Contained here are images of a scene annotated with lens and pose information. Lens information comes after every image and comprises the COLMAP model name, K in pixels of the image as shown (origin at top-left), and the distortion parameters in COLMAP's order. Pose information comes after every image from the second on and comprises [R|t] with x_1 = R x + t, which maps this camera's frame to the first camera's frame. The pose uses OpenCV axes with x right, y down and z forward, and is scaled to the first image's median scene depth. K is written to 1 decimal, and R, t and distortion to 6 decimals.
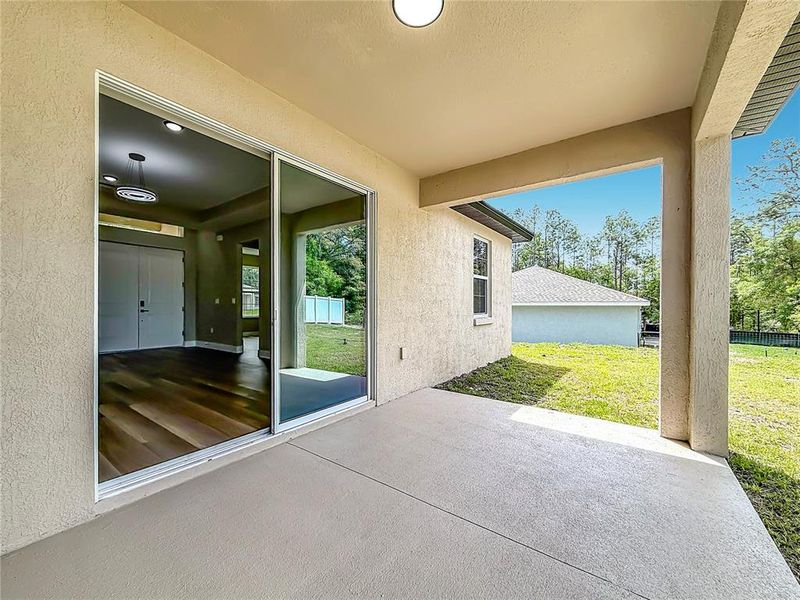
lens RADIAL K [[324.8, 0, 402.6], [0, 324.8, 300.0], [0, 0, 1]] dist [-0.001126, -0.000357]
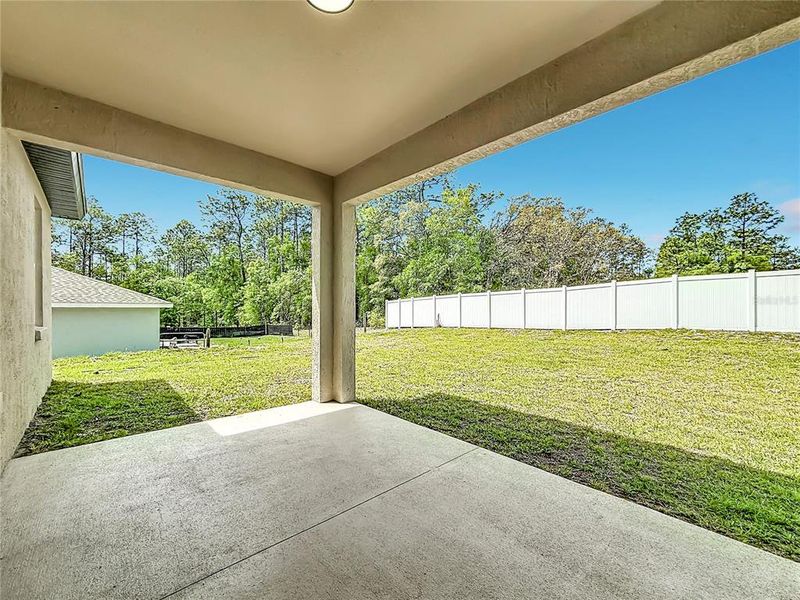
lens RADIAL K [[332.2, 0, 400.4], [0, 332.2, 295.8], [0, 0, 1]] dist [-0.000154, -0.000565]
pose [[0.190125, 0.034694, 0.981147, -0.436287], [-0.018538, 0.999324, -0.031744, 0.000568], [-0.981585, -0.012153, 0.190639, 0.314571]]
